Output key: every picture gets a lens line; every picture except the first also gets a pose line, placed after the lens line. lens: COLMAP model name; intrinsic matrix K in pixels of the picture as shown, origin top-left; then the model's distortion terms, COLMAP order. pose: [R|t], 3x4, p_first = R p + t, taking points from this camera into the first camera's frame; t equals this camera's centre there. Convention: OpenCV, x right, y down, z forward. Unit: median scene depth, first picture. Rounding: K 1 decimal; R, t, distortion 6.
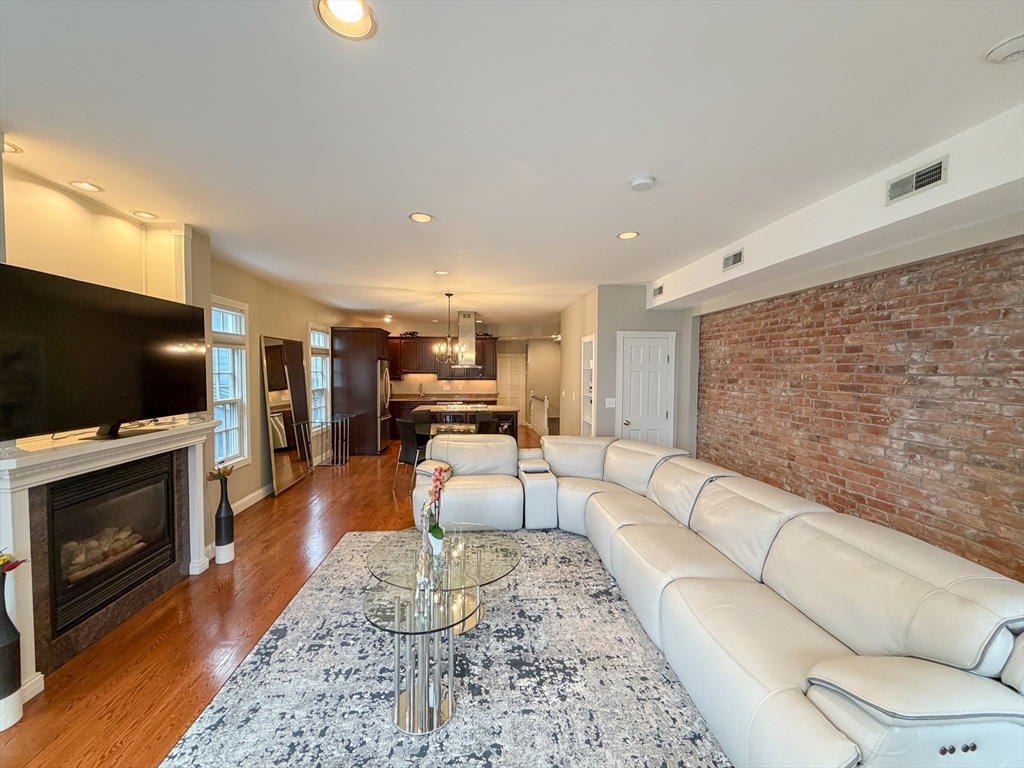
lens RADIAL K [[409.2, 0, 509.3], [0, 409.2, 388.3], [0, 0, 1]] dist [0.002779, -0.000560]
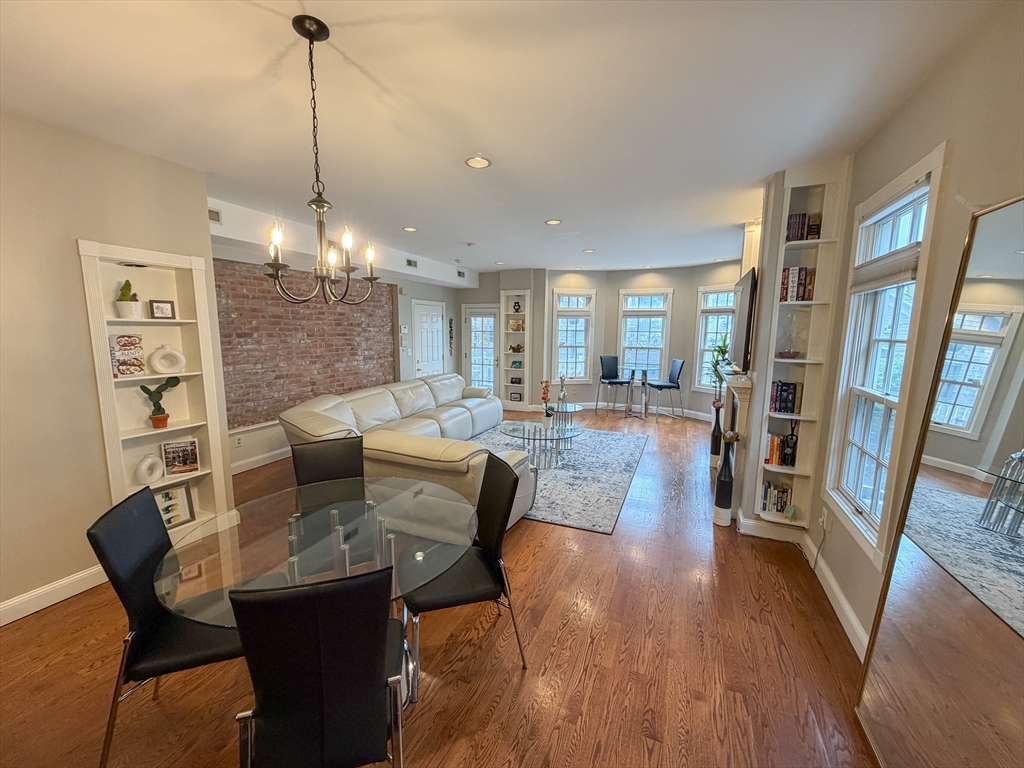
lens RADIAL K [[409.2, 0, 520.7], [0, 409.2, 383.5], [0, 0, 1]] dist [0.002779, -0.000560]
pose [[-0.894053, -0.072242, 0.442099, -0.721324], [0.008899, 0.983851, 0.178765, -0.101938], [-0.447874, 0.163760, -0.878972, 2.180673]]
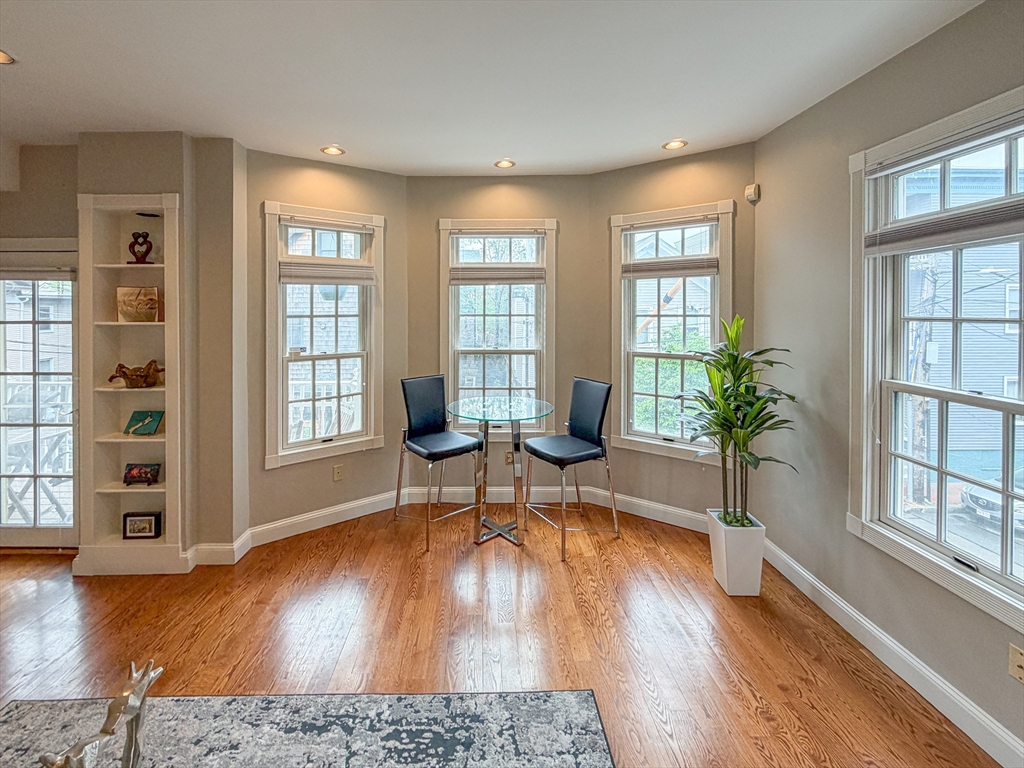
lens RADIAL K [[409.2, 0, 490.9], [0, 409.2, 311.5], [0, 0, 1]] dist [0.002779, -0.000560]
pose [[-0.998319, -0.000799, 0.057959, -0.319721], [0.002667, 0.998214, 0.059687, -0.035843], [-0.057903, 0.059741, -0.996533, 0.729500]]
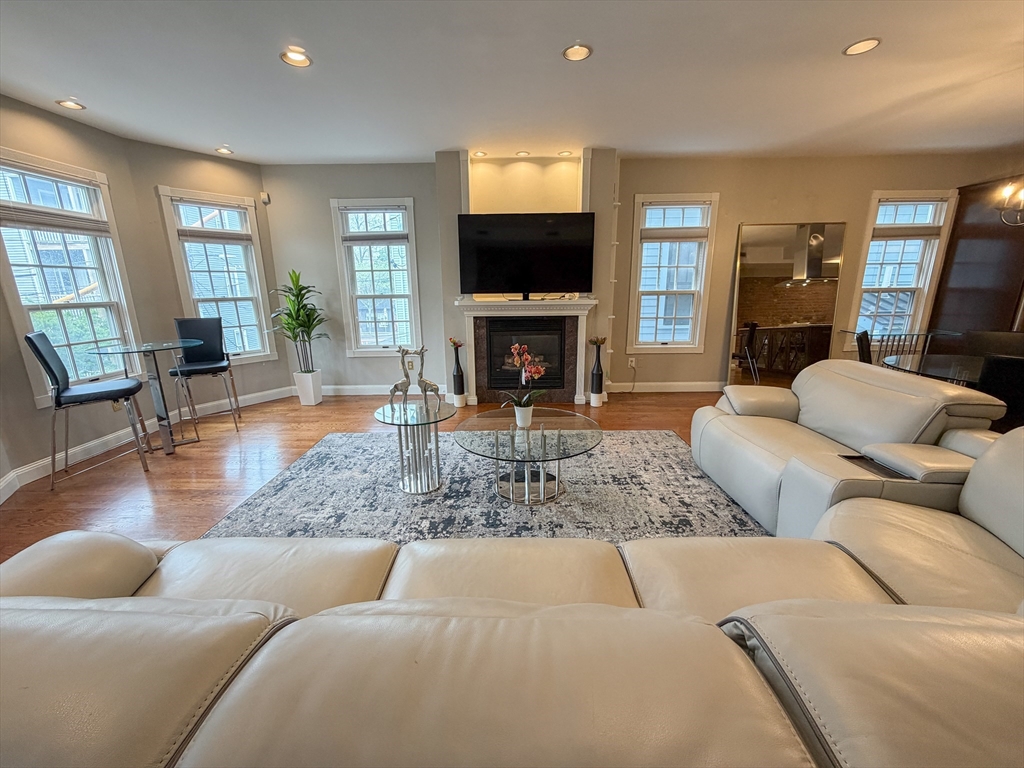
lens RADIAL K [[409.2, 0, 508.5], [0, 409.2, 384.6], [0, 0, 1]] dist [0.002779, -0.000560]
pose [[-0.093783, 0.234786, -0.967512, 0.687272], [-0.036871, 0.970310, 0.239039, 0.037497], [0.994910, 0.058091, -0.082342, 0.868239]]
